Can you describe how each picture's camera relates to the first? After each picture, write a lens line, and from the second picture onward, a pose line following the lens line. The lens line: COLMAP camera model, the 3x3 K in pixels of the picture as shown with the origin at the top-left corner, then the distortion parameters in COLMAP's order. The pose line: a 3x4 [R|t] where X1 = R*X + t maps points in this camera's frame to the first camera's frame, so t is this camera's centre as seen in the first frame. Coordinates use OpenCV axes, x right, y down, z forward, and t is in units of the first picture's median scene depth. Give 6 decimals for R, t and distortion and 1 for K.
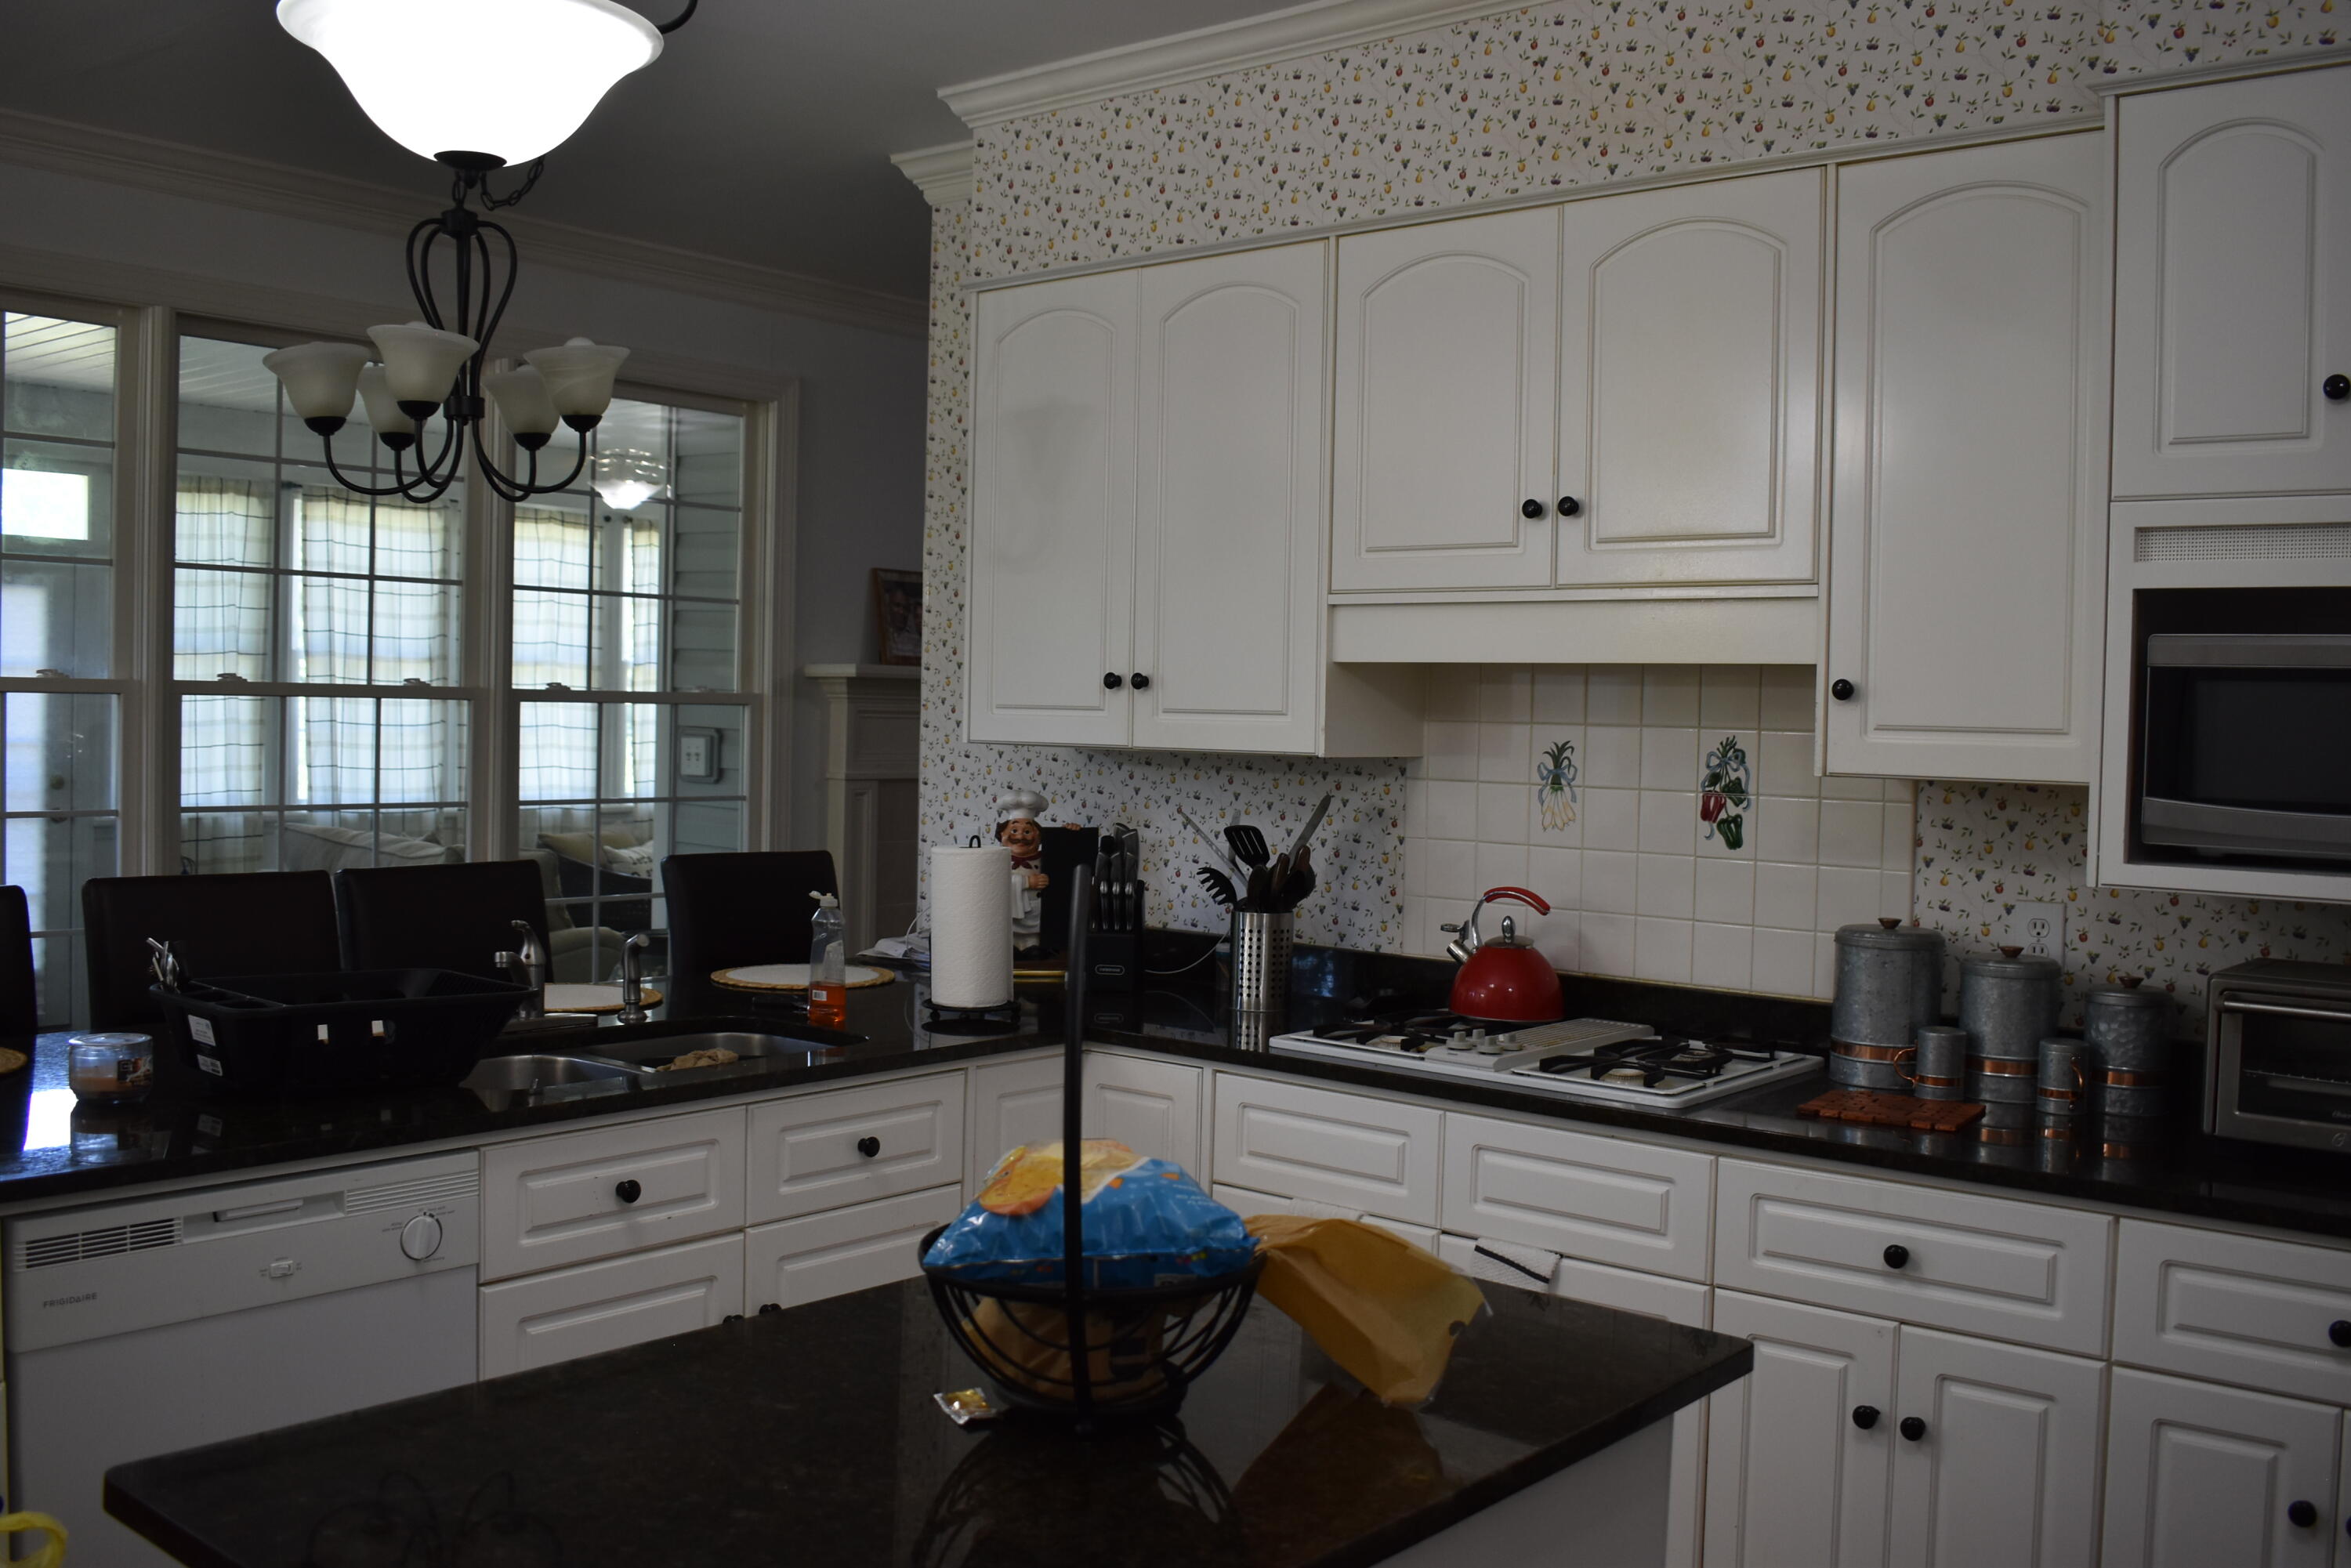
lens RADIAL K [[2178.2, 0, 1177.8], [0, 2178.2, 780.5], [0, 0, 1]] dist [-0.058224, 0.000000]
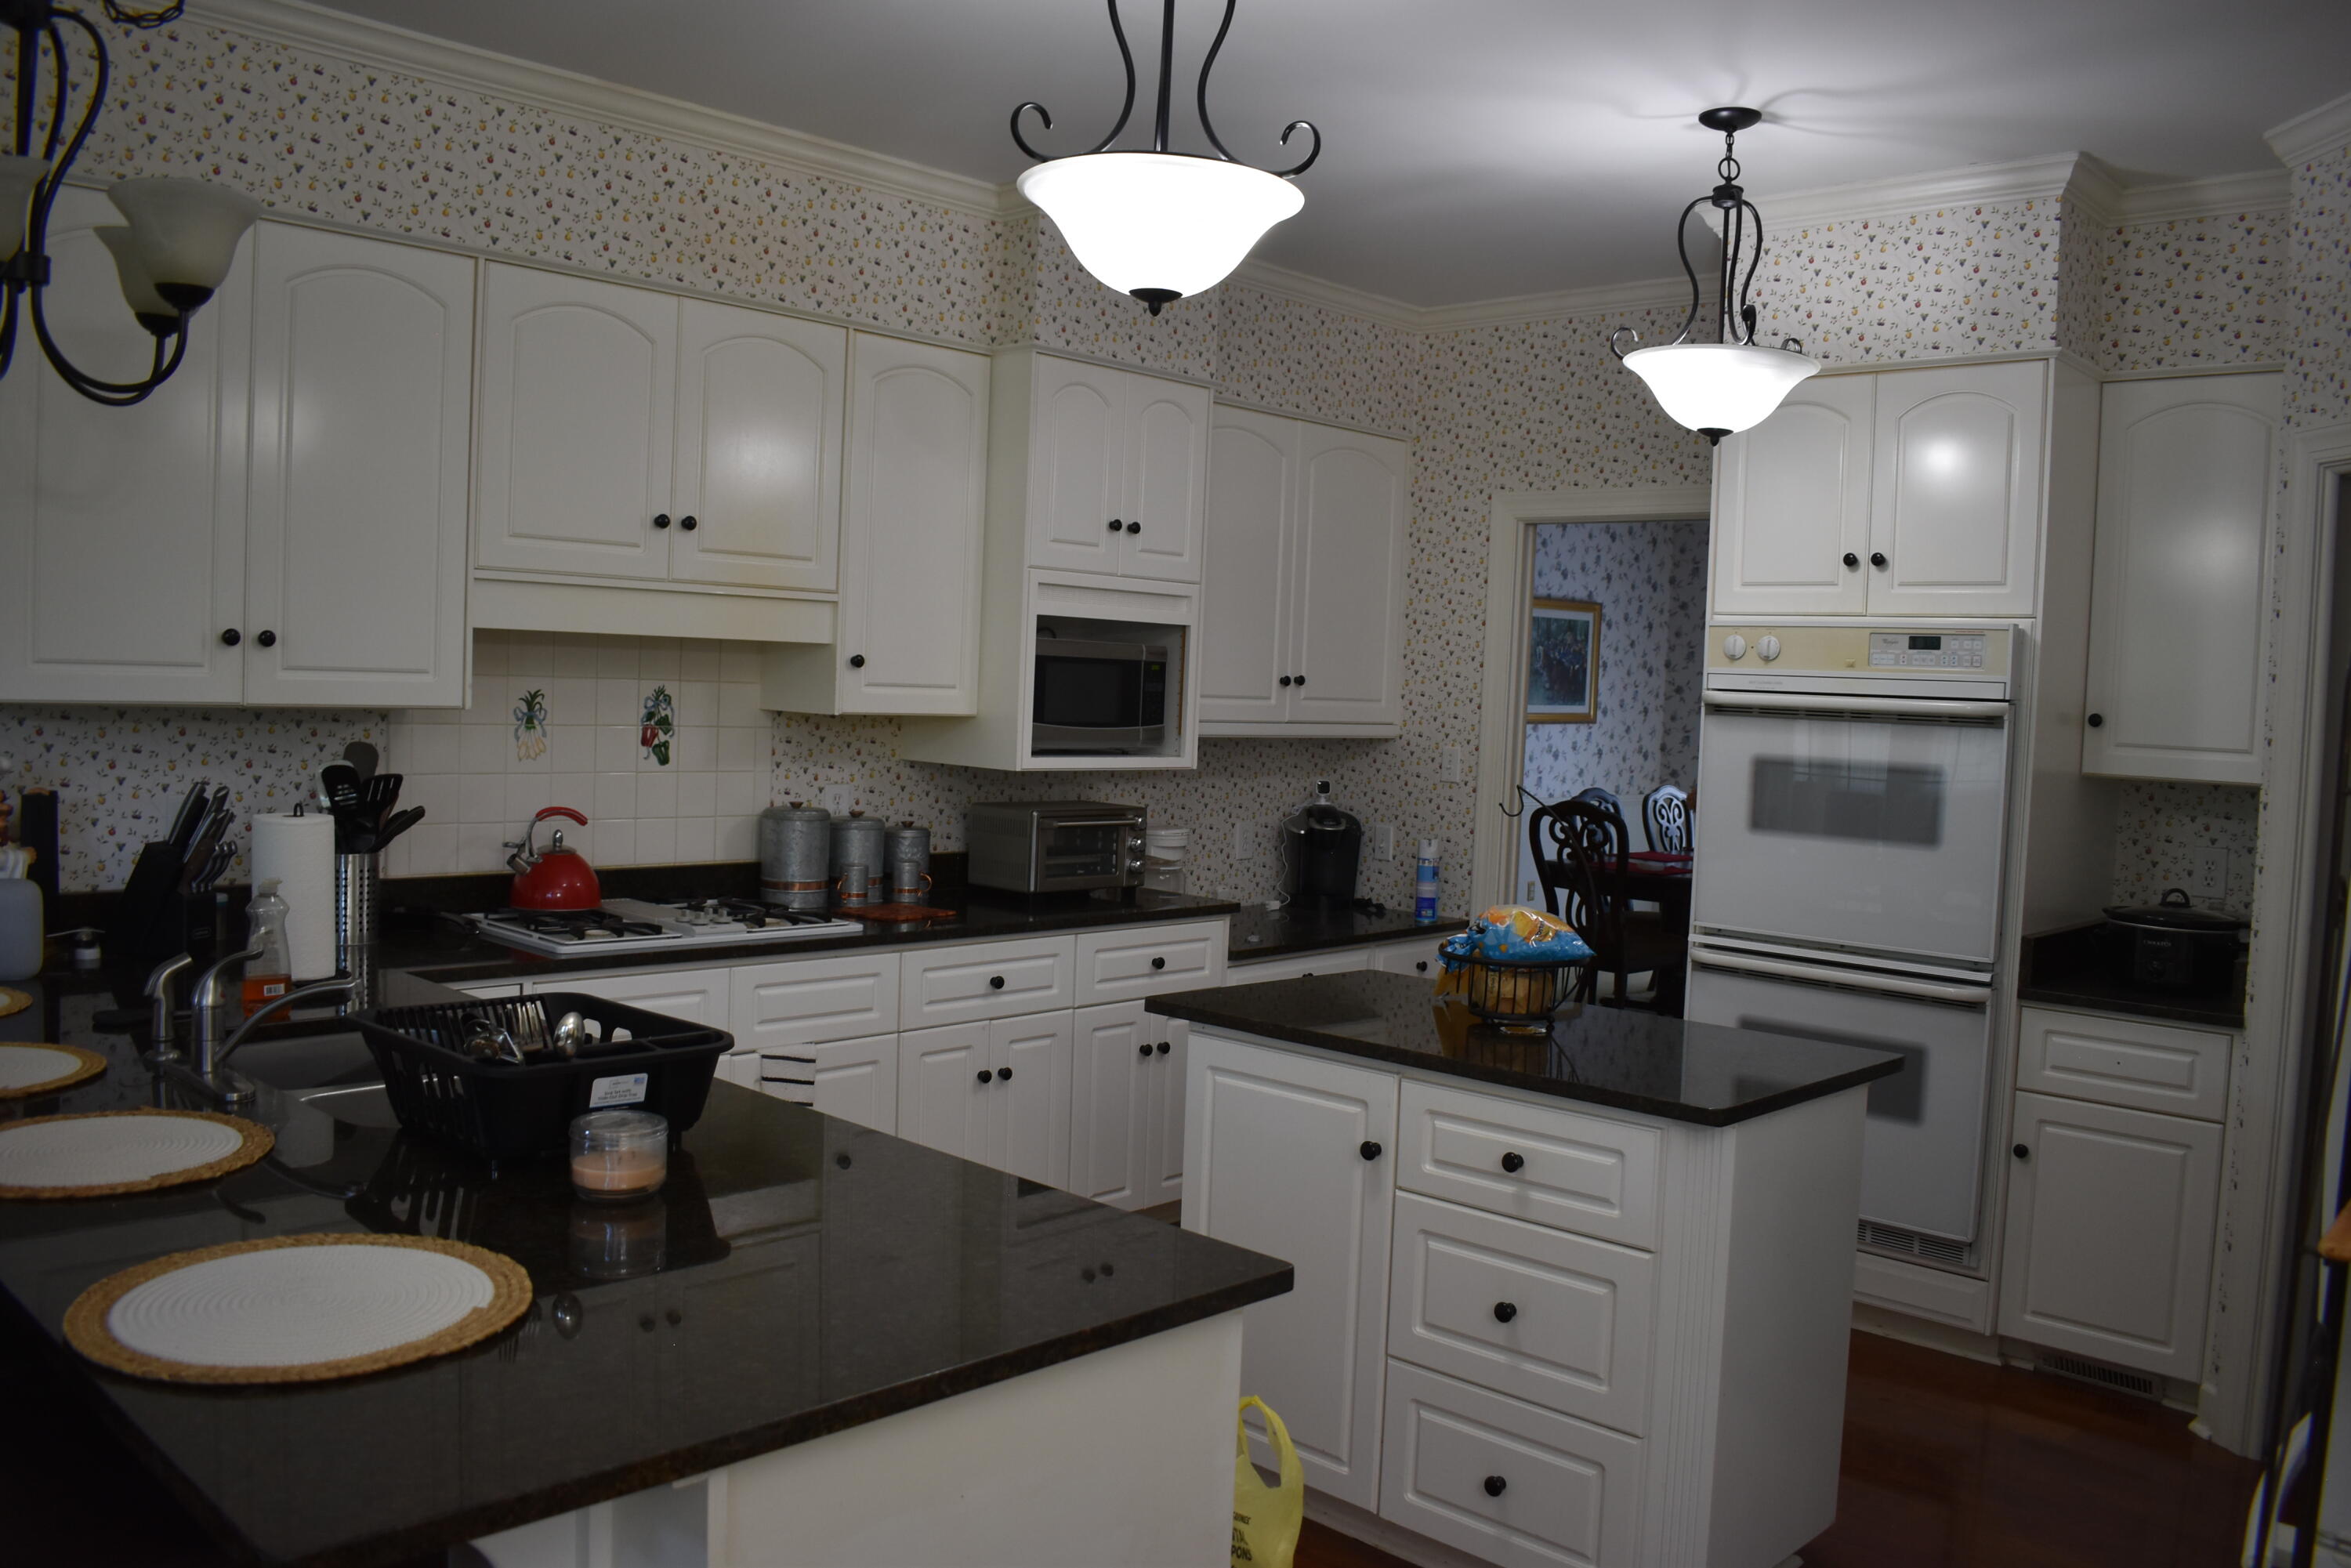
lens RADIAL K [[1825.4, 0, 1170.0], [0, 1825.4, 802.7], [0, 0, 1]] dist [-0.090580, 0.015829]
pose [[0.068063, -0.085751, 0.993989, -0.899687], [-0.004188, 0.996266, 0.086234, -0.047362], [-0.997672, -0.010032, 0.067450, 0.586963]]
